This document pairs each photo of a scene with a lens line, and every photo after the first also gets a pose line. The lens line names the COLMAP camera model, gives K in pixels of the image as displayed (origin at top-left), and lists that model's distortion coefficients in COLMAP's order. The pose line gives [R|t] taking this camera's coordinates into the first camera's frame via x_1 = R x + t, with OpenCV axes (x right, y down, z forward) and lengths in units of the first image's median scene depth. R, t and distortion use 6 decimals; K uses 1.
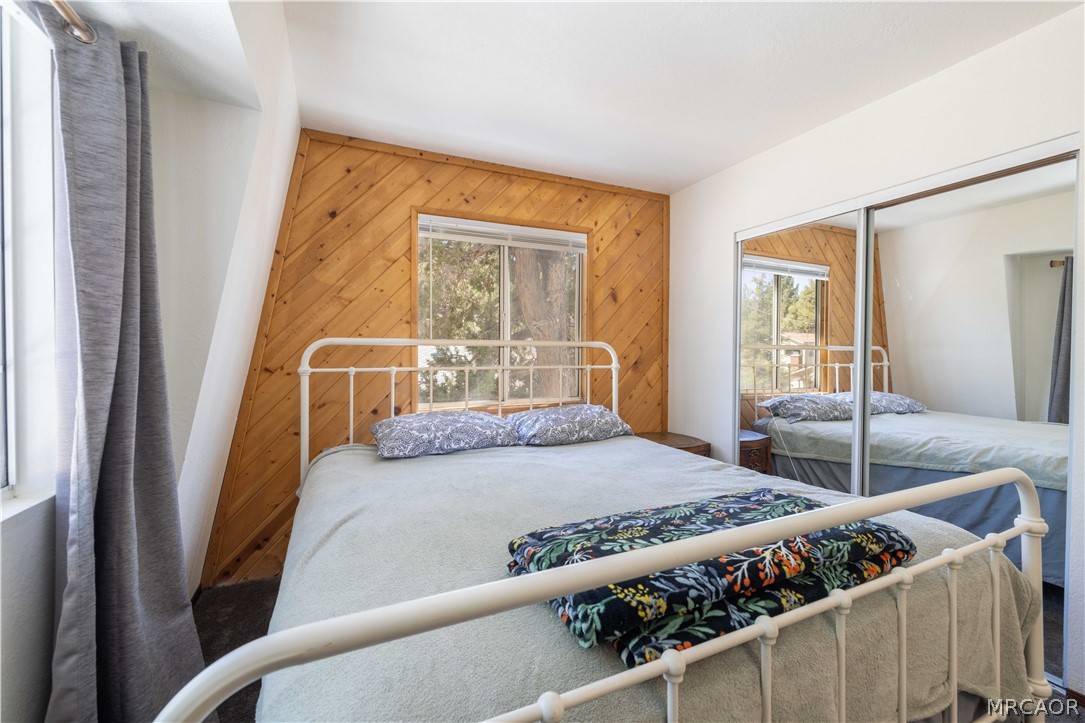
lens RADIAL K [[452.6, 0, 544.2], [0, 452.6, 354.9], [0, 0, 1]] dist [0.002693, 0.000286]
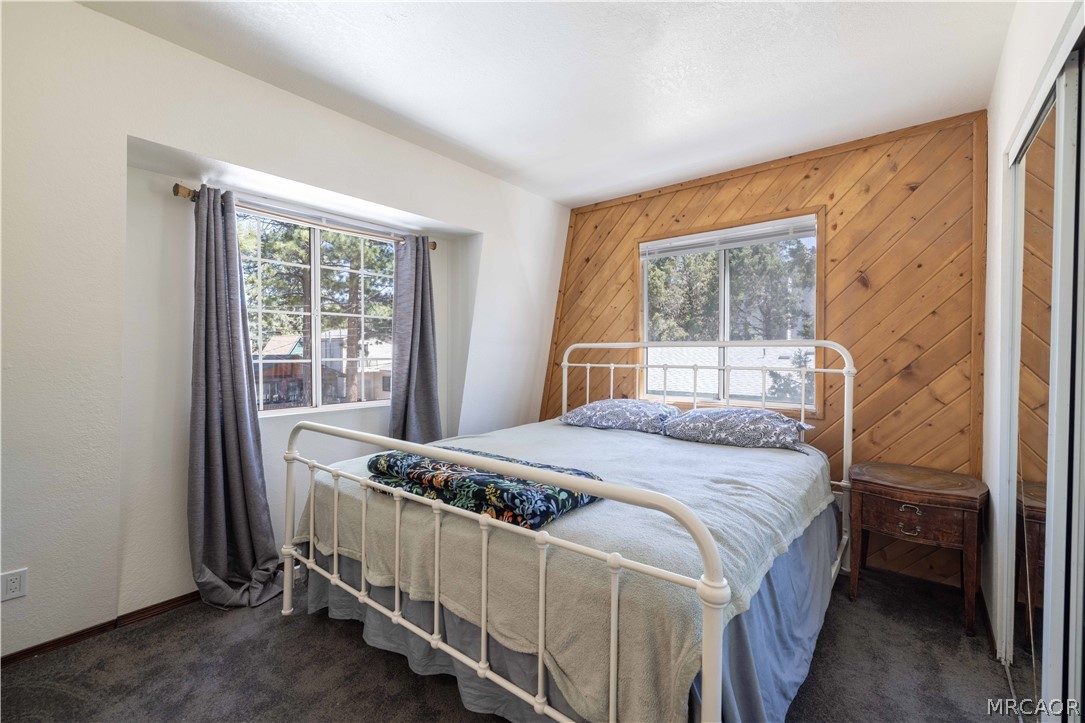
lens RADIAL K [[452.6, 0, 544.2], [0, 452.6, 354.9], [0, 0, 1]] dist [0.002693, 0.000286]
pose [[0.448486, 0.003508, -0.893783, 0.741834], [-0.004899, 0.999987, 0.001467, -0.001370], [0.893776, 0.003720, 0.448497, 0.198997]]
